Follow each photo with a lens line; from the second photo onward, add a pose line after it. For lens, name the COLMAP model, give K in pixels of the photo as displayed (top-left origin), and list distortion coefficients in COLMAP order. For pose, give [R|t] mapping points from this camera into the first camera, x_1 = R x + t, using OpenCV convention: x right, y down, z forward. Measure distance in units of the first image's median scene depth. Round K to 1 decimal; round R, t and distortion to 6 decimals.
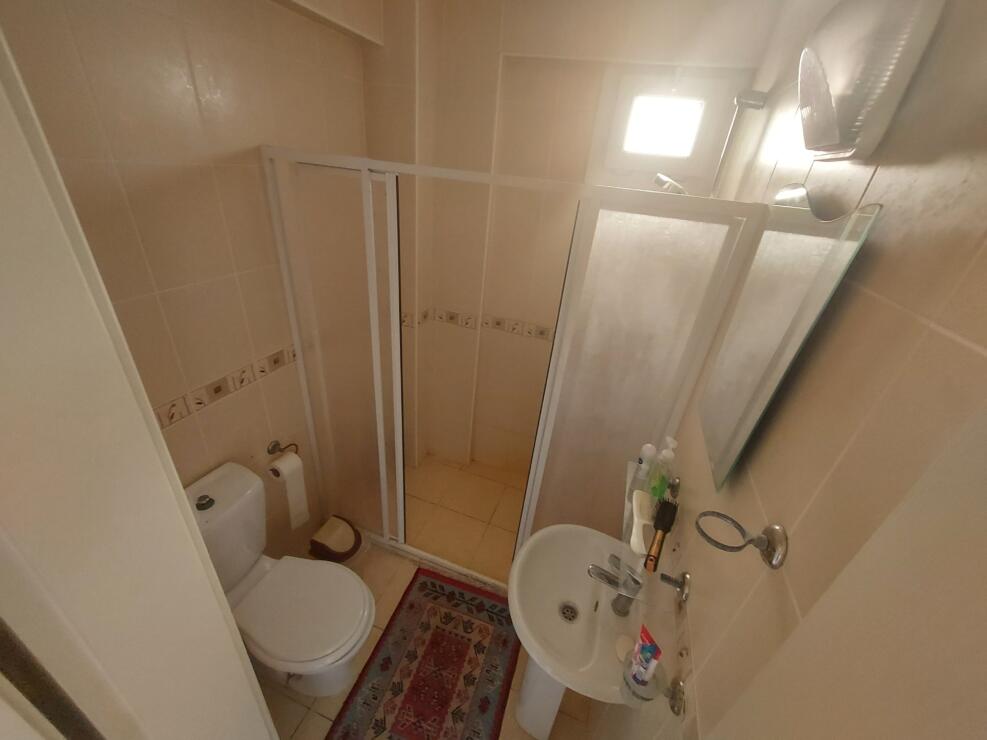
lens RADIAL K [[391.3, 0, 493.5], [0, 391.3, 370.0], [0, 0, 1]] dist [0.012677, -0.000136]
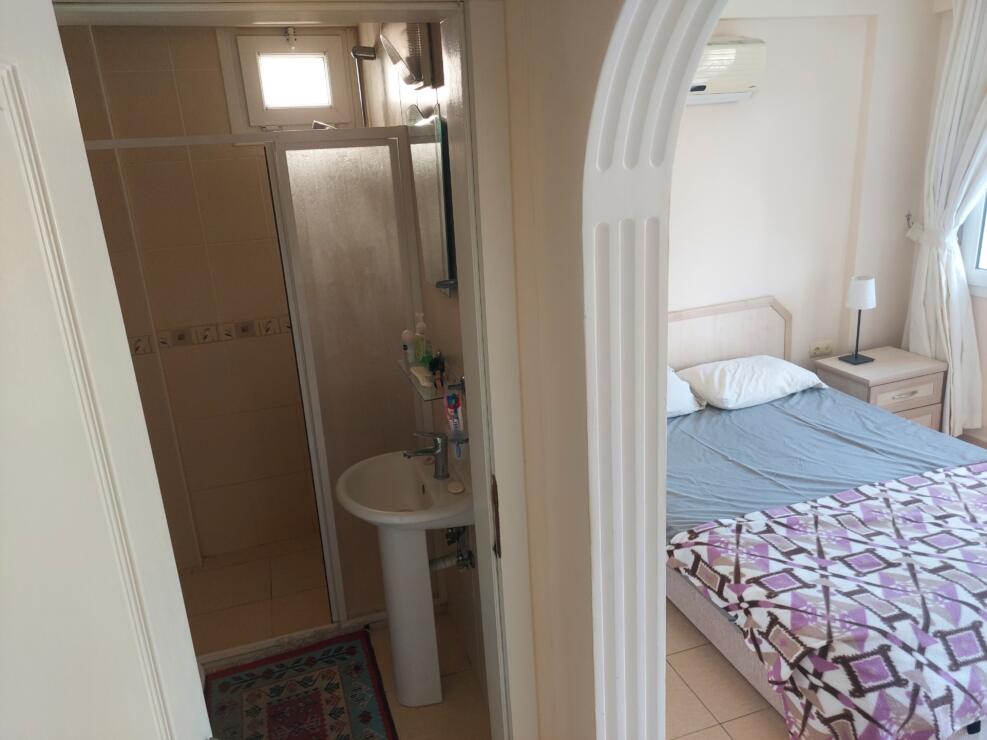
lens RADIAL K [[724.3, 0, 491.9], [0, 724.3, 354.7], [0, 0, 1]] dist [0.024354, -0.006746]
pose [[0.789411, -0.307660, 0.531203, -0.405816], [0.403830, 0.912003, -0.071914, 0.379679], [-0.462333, 0.271285, 0.844187, -0.650185]]
